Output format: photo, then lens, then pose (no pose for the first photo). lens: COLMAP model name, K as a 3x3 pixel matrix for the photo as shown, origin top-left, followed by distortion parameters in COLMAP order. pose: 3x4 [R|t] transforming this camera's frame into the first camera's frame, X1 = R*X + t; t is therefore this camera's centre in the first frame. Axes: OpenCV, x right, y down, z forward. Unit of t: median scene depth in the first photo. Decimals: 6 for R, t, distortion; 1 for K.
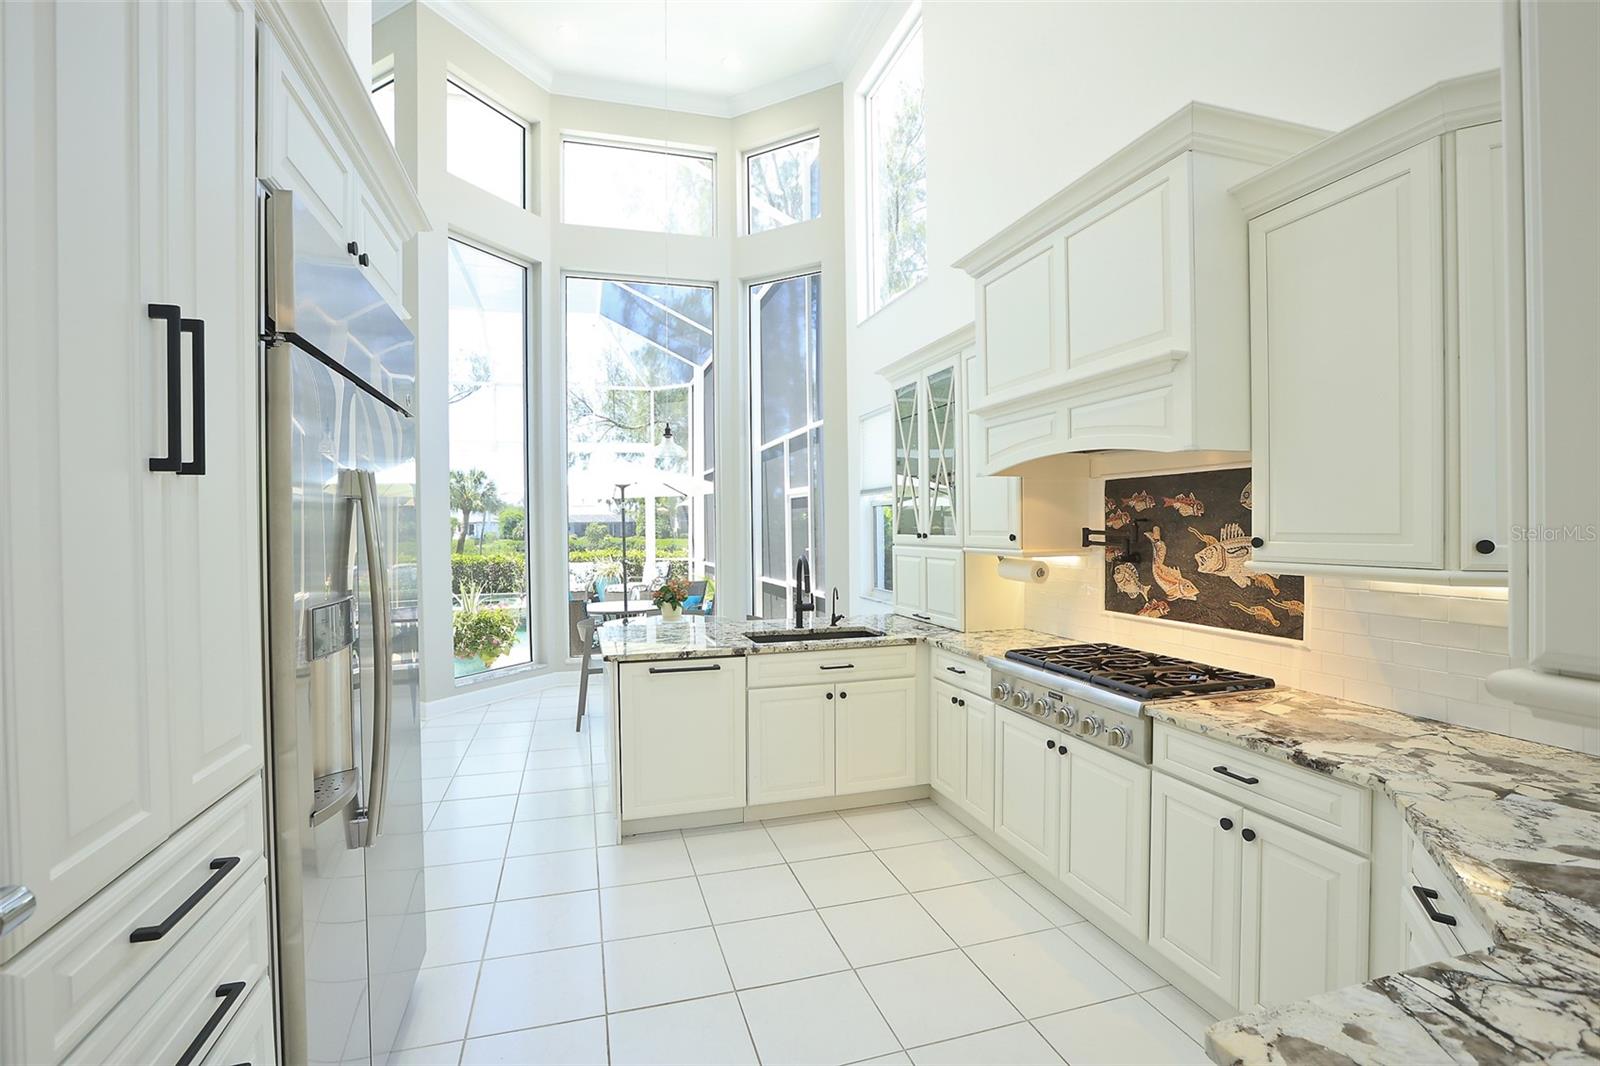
lens RADIAL K [[719.5, 0, 788.4], [0, 719.5, 529.7], [0, 0, 1]] dist [-0.030821, 0.003030]
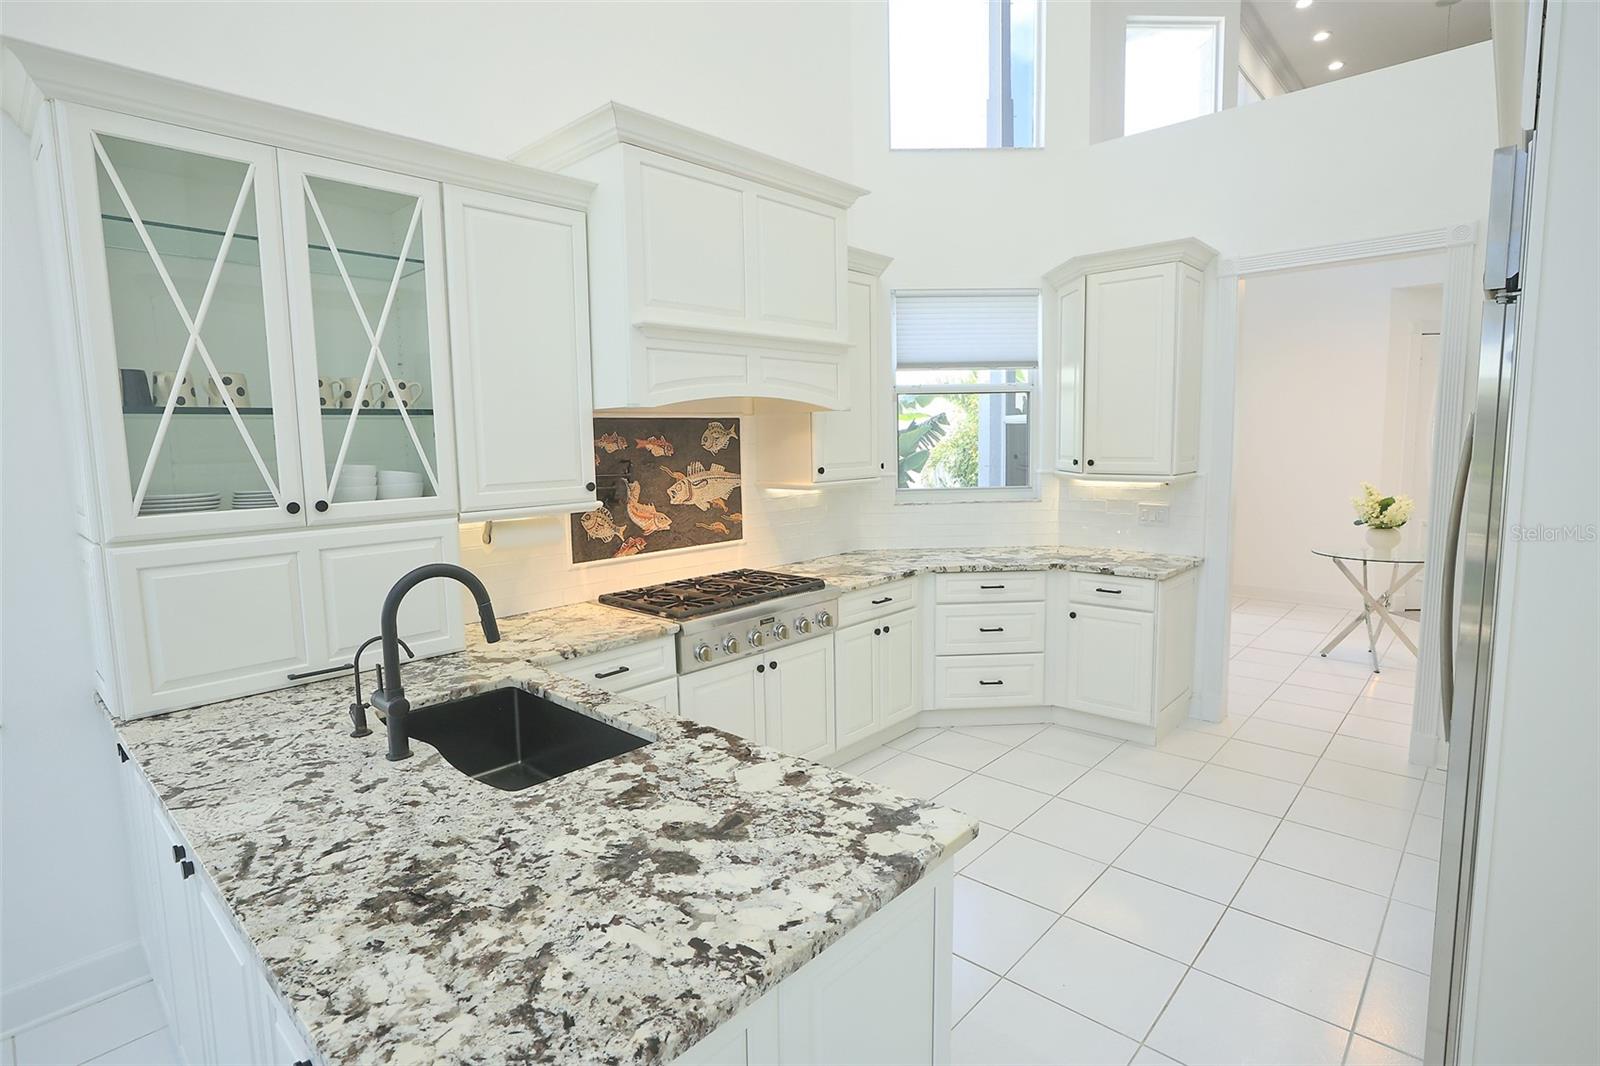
lens RADIAL K [[800.8, 0, 792.2], [0, 800.8, 527.3], [0, 0, 1]] dist [-0.018628, -0.000184]
pose [[-0.503779, -0.077560, 0.860343, -0.619775], [0.030907, 0.993705, 0.107681, -0.036304], [-0.863279, 0.080838, -0.498211, 1.410482]]
